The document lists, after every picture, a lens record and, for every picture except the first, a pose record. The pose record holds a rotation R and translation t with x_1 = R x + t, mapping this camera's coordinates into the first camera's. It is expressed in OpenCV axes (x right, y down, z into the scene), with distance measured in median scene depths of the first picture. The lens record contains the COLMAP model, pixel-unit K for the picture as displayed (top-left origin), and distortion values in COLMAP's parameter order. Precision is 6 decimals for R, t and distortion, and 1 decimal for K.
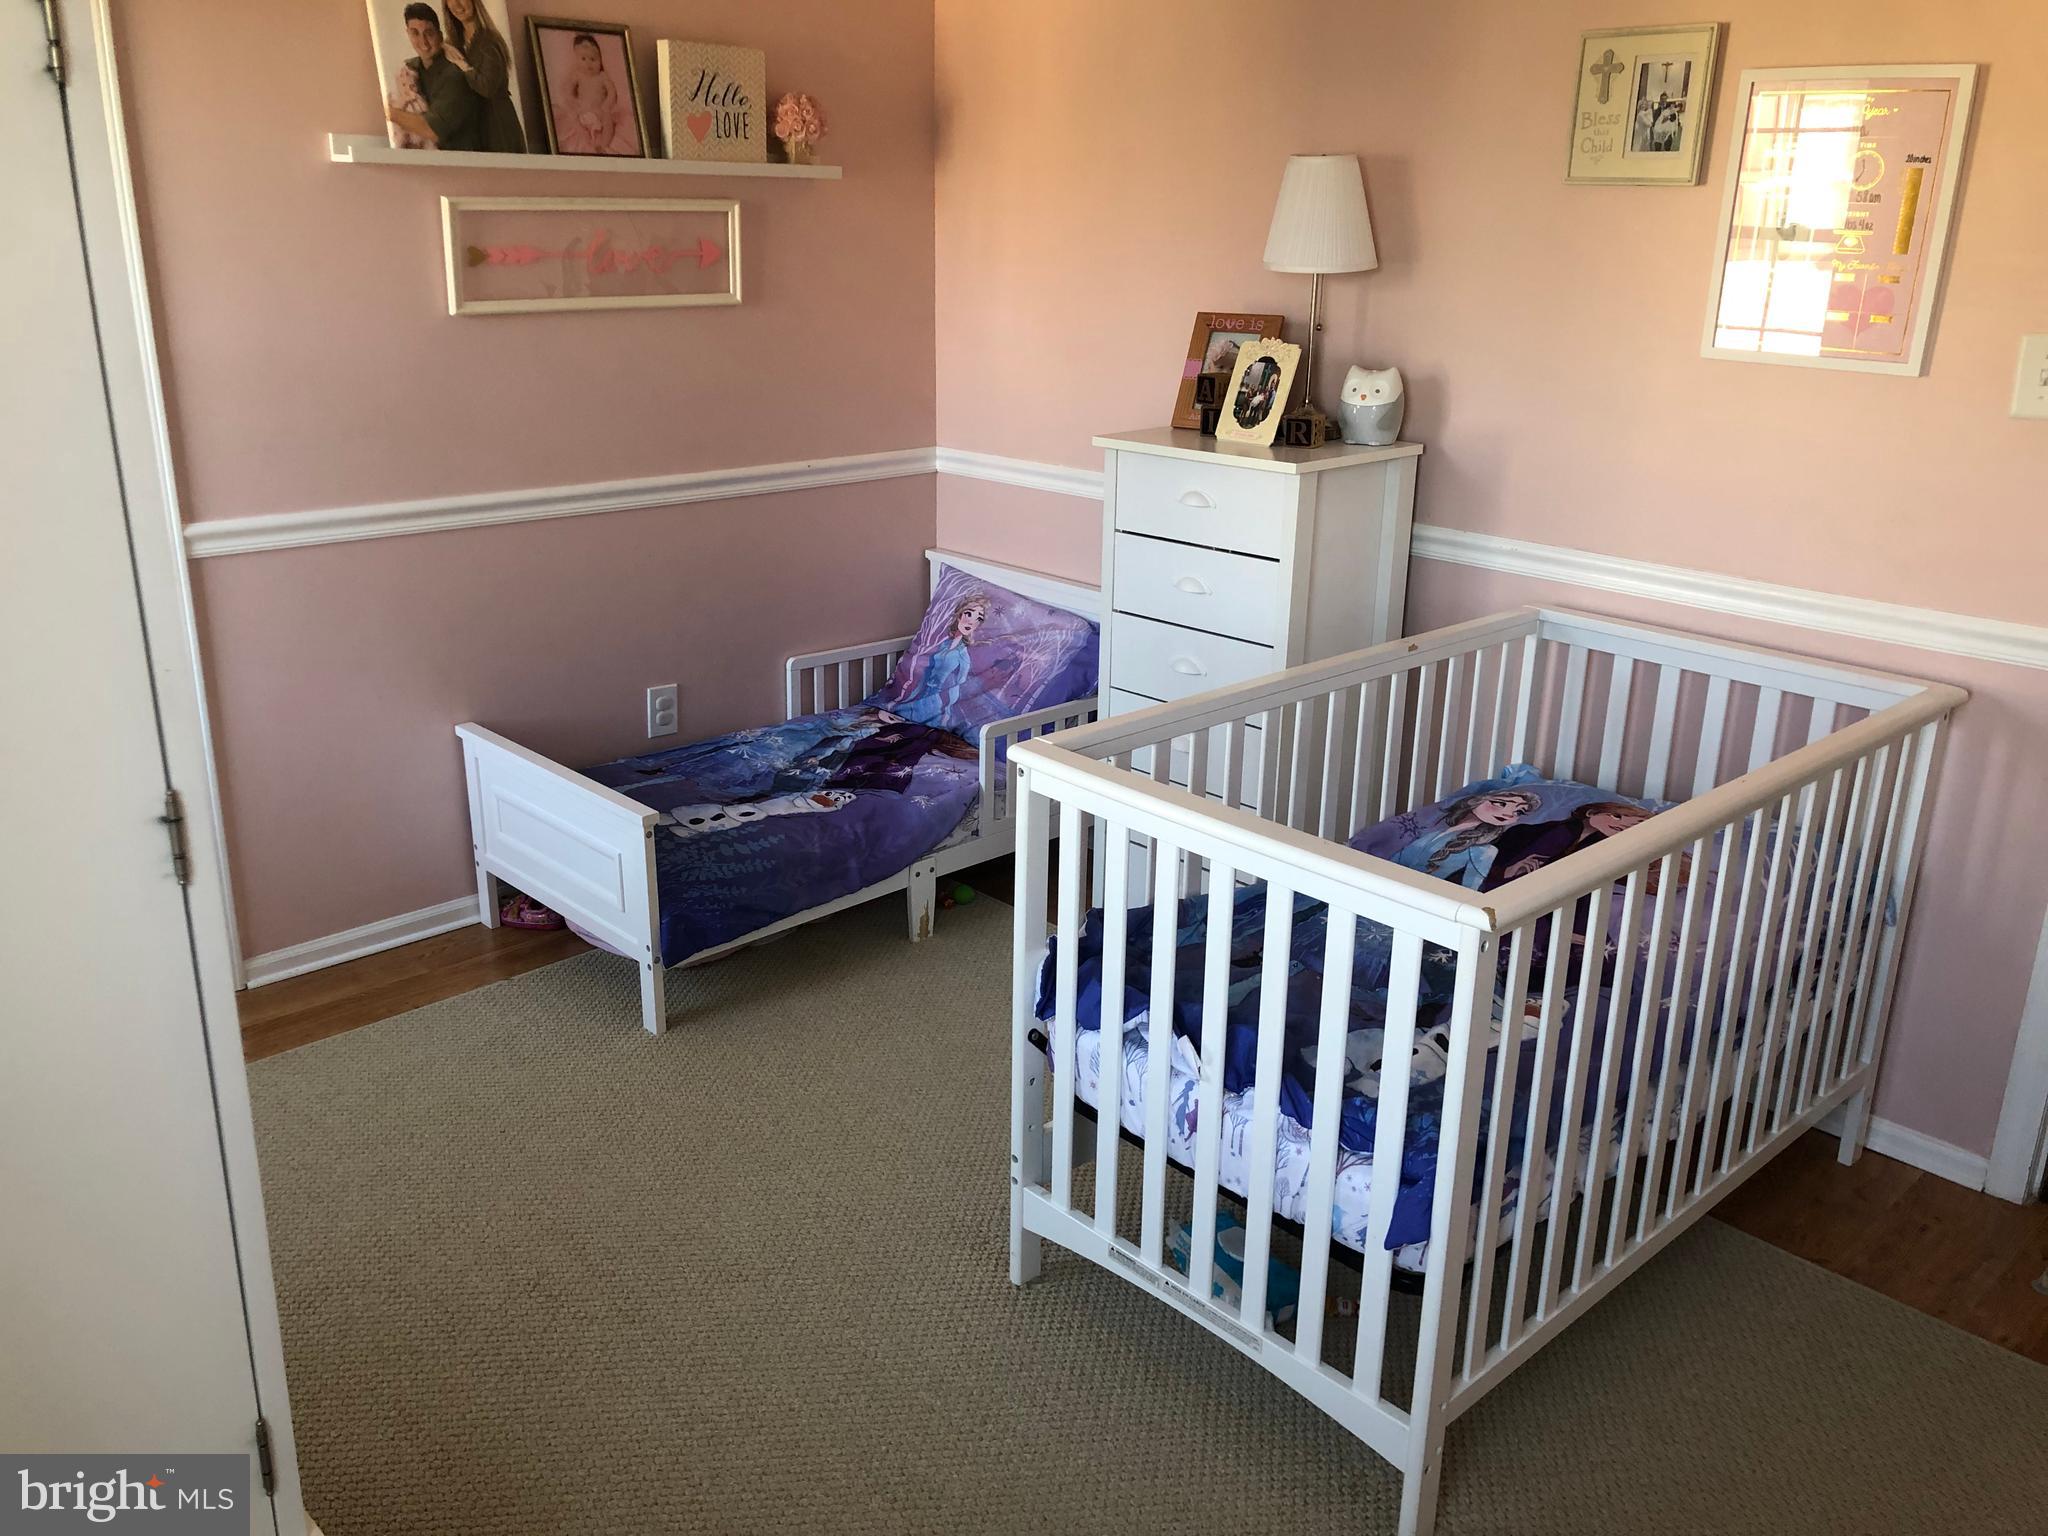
lens RADIAL K [[1687.9, 0, 1023.9], [0, 1687.9, 756.0], [0, 0, 1]] dist [0.010217, -0.003947]
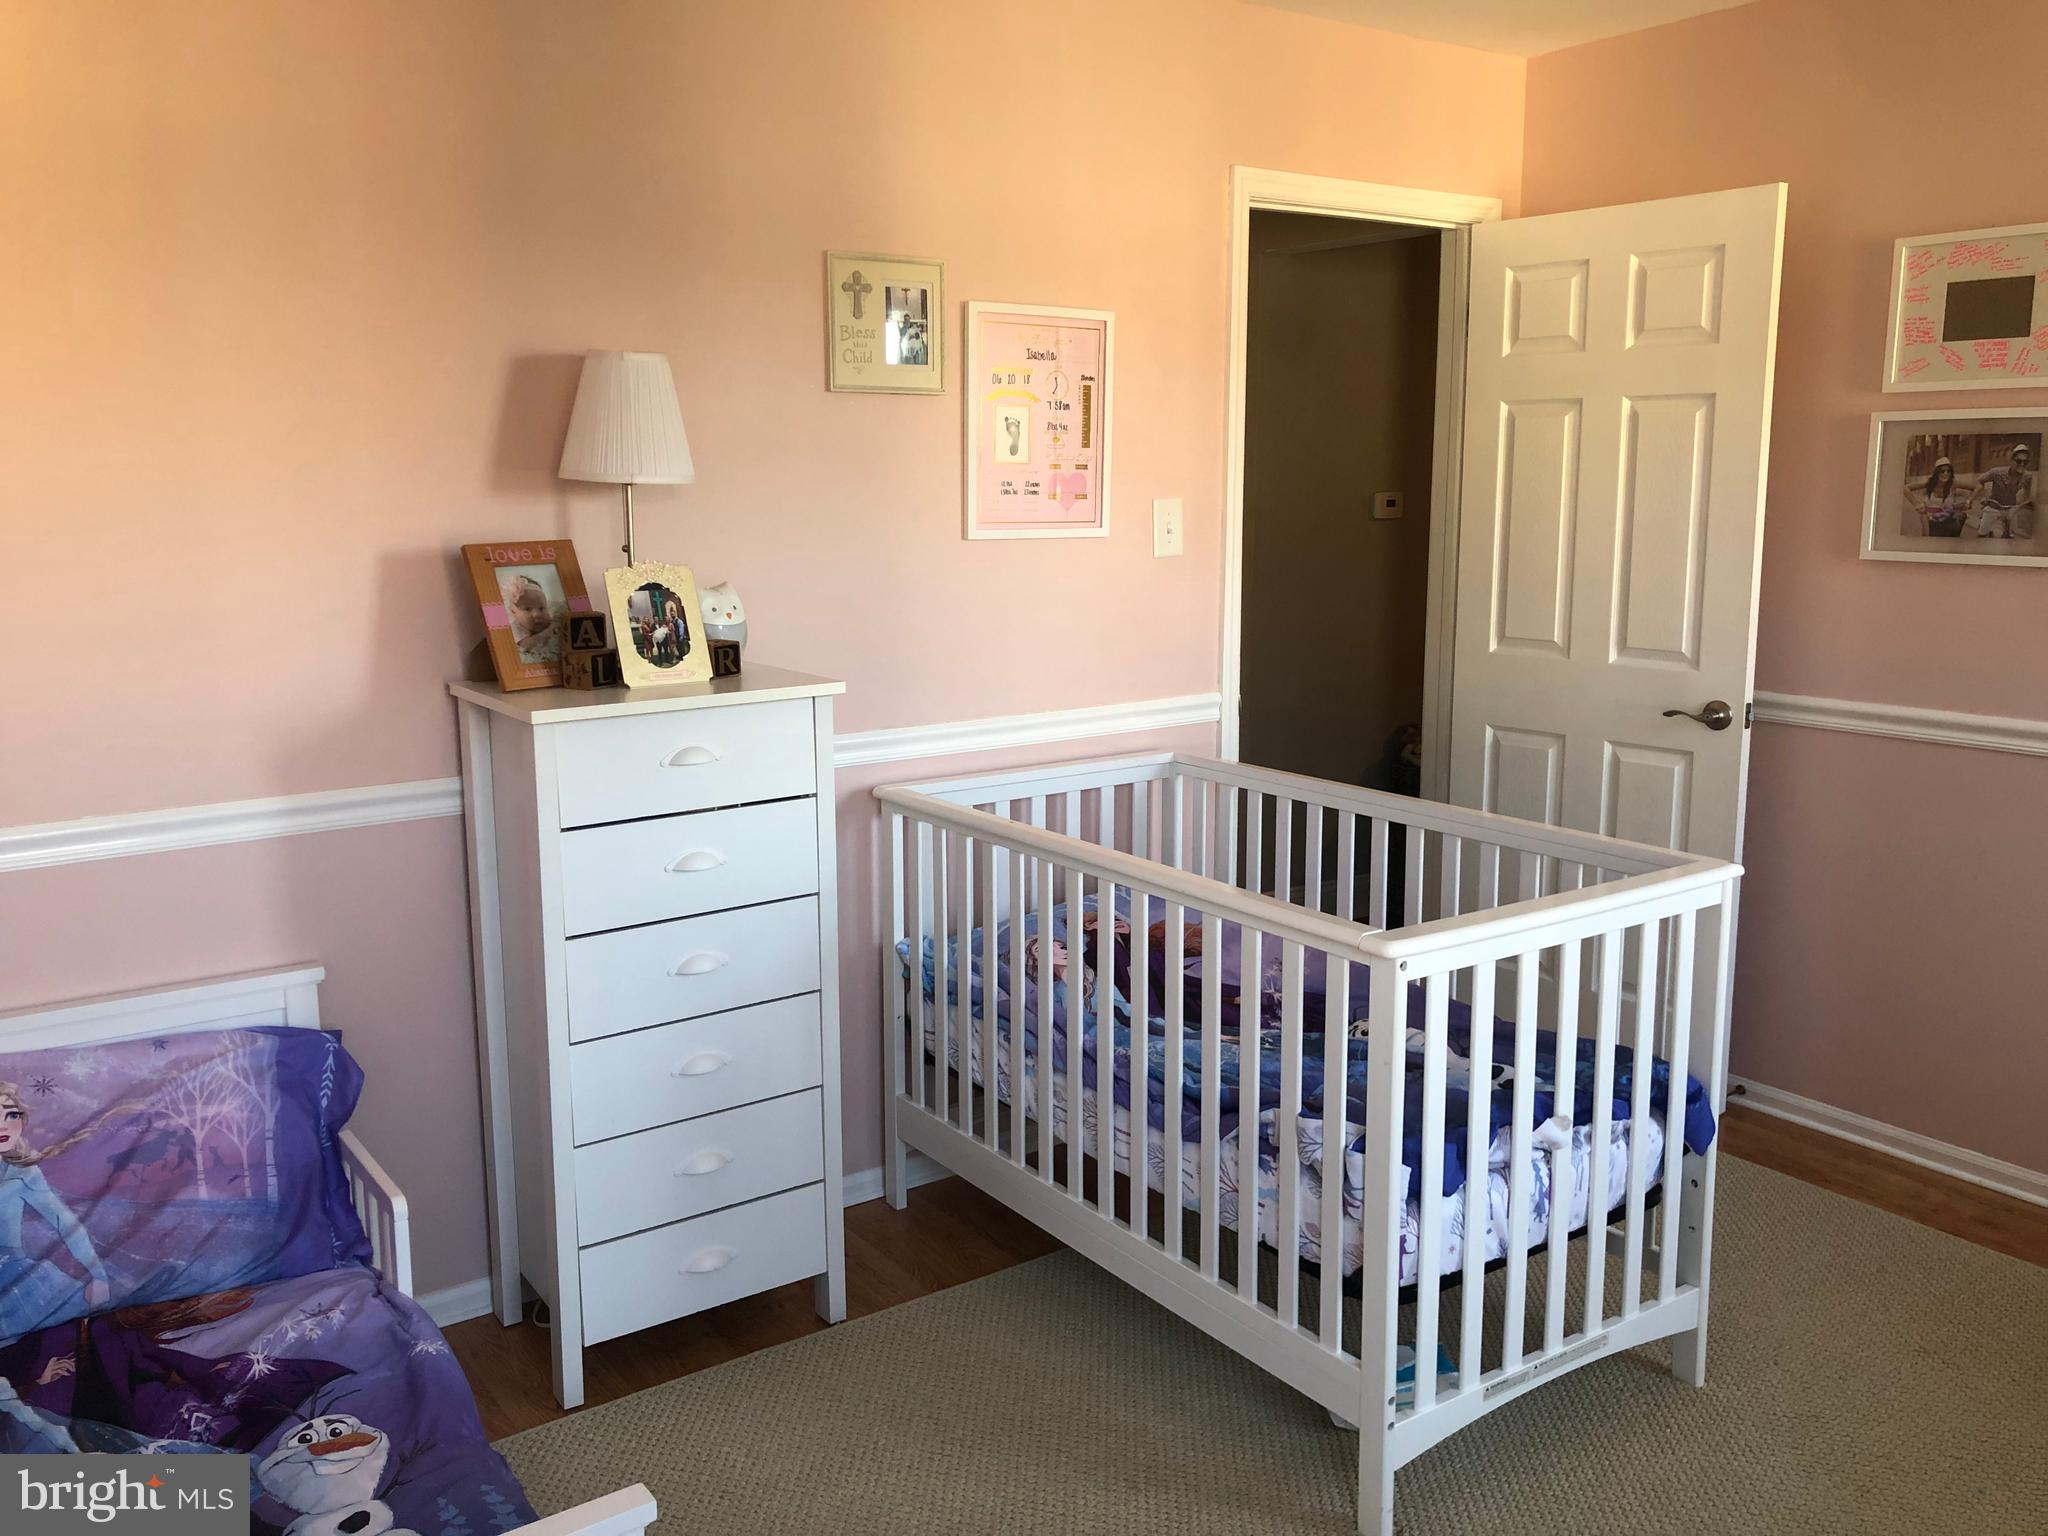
lens RADIAL K [[1691.7, 0, 1025.7], [0, 1691.7, 747.5], [0, 0, 1]] dist [0.064476, 0.001235]
pose [[0.136537, -0.179830, 0.974176, -0.739889], [0.315949, 0.939935, 0.129226, -0.233986], [-0.938900, 0.290145, 0.185153, 0.773849]]
